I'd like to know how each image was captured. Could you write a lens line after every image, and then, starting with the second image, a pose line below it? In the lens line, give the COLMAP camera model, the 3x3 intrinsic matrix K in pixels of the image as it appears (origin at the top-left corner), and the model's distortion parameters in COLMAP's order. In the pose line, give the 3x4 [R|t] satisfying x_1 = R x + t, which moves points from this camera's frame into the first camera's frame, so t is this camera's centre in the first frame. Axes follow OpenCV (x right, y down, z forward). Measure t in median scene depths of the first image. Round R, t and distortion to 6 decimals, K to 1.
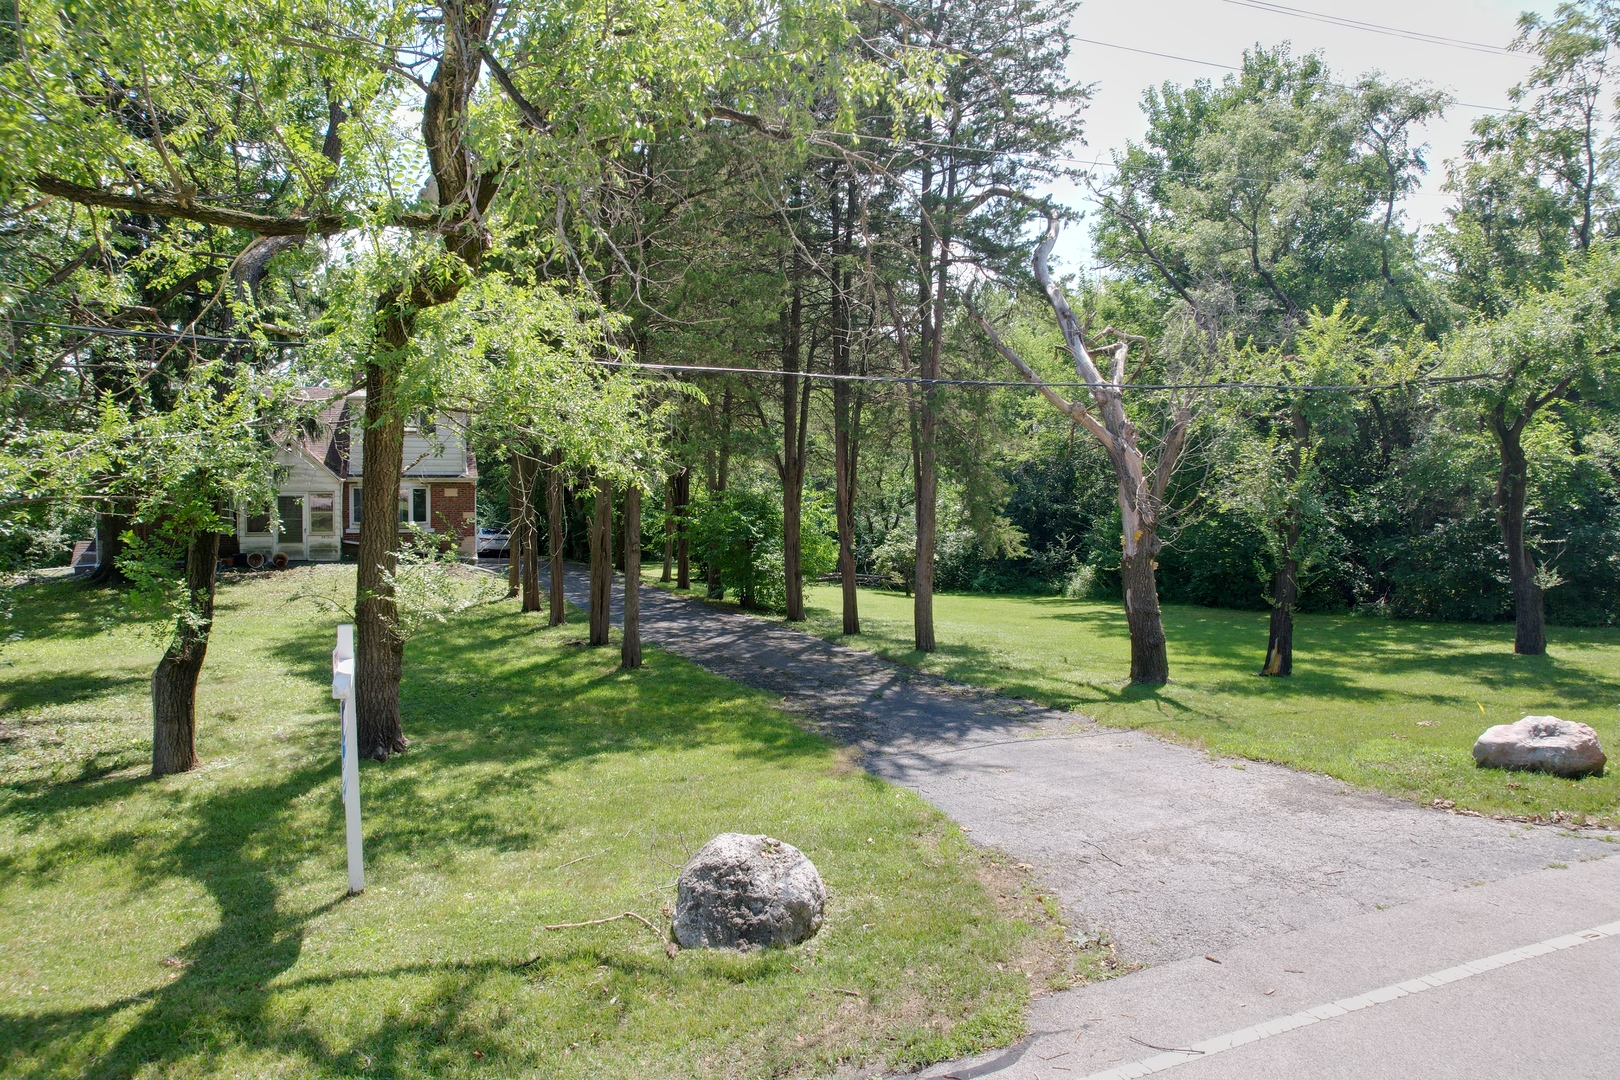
lens RADIAL K [[1052.4, 0, 814.6], [0, 1052.4, 545.0], [0, 0, 1]] dist [-0.050924, 0.059068]
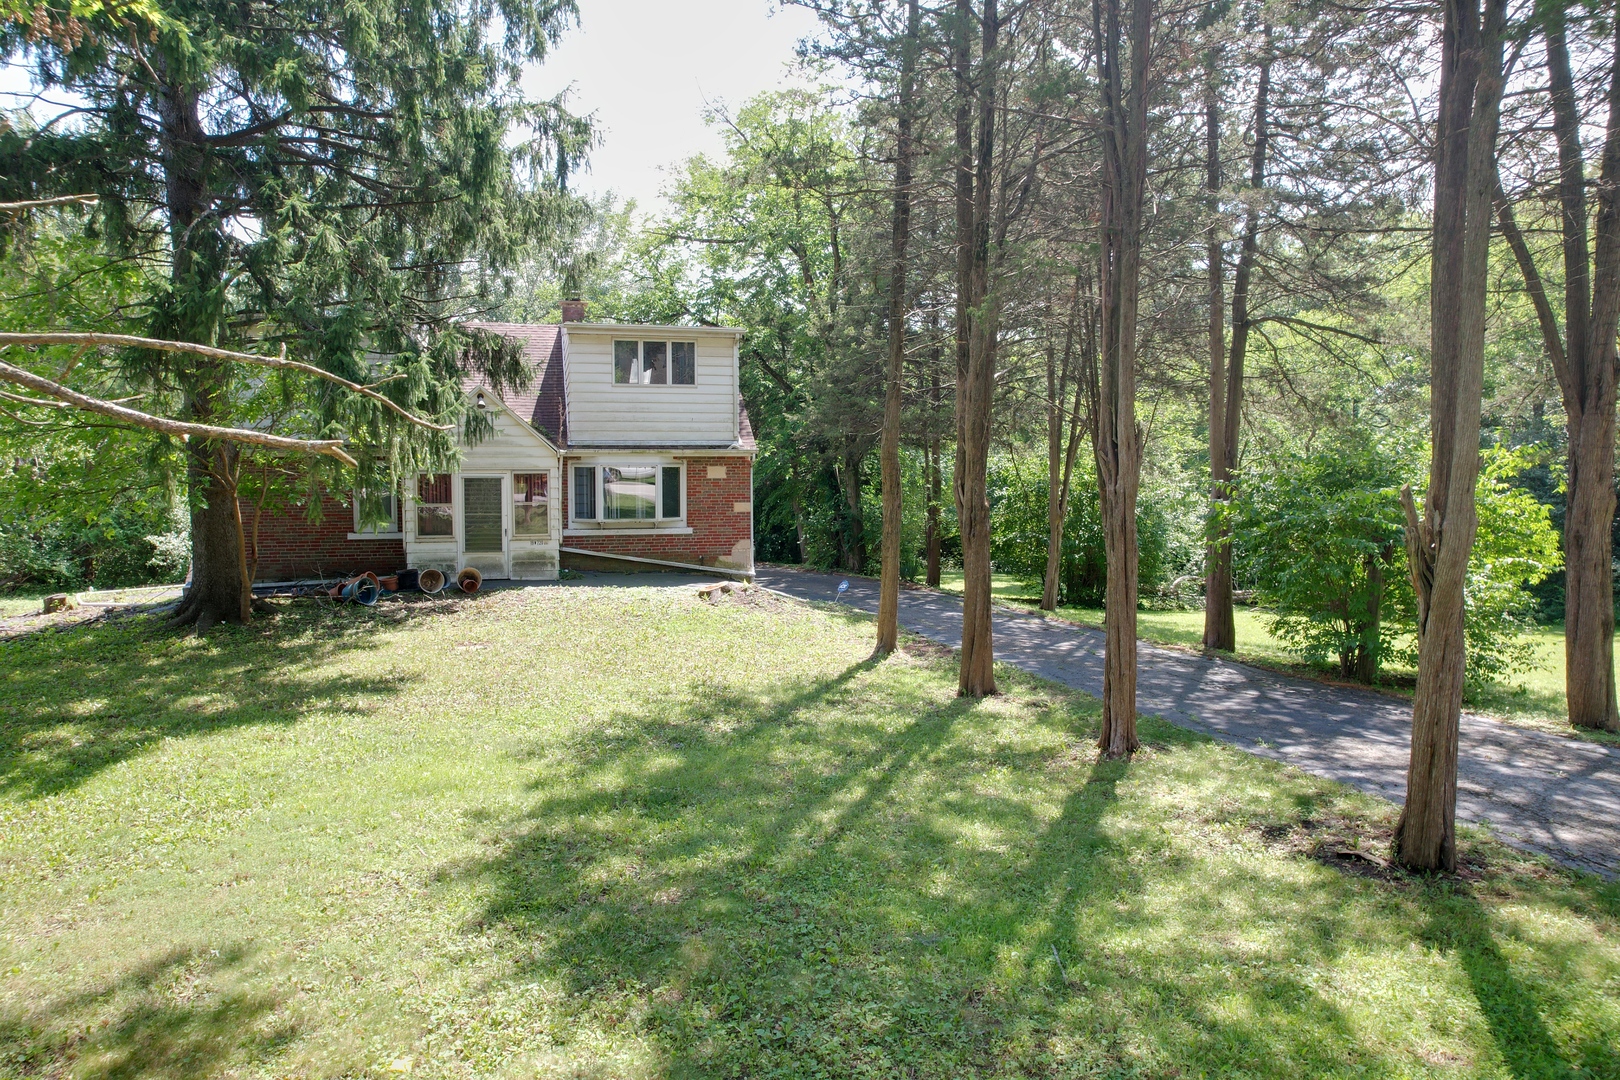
lens RADIAL K [[1052.4, 0, 814.6], [0, 1052.4, 545.0], [0, 0, 1]] dist [-0.050924, 0.059068]
pose [[0.990086, -0.005236, -0.140365, -0.215471], [0.004681, 0.999980, -0.004283, -0.002500], [0.140385, 0.003583, 0.990091, 0.401291]]
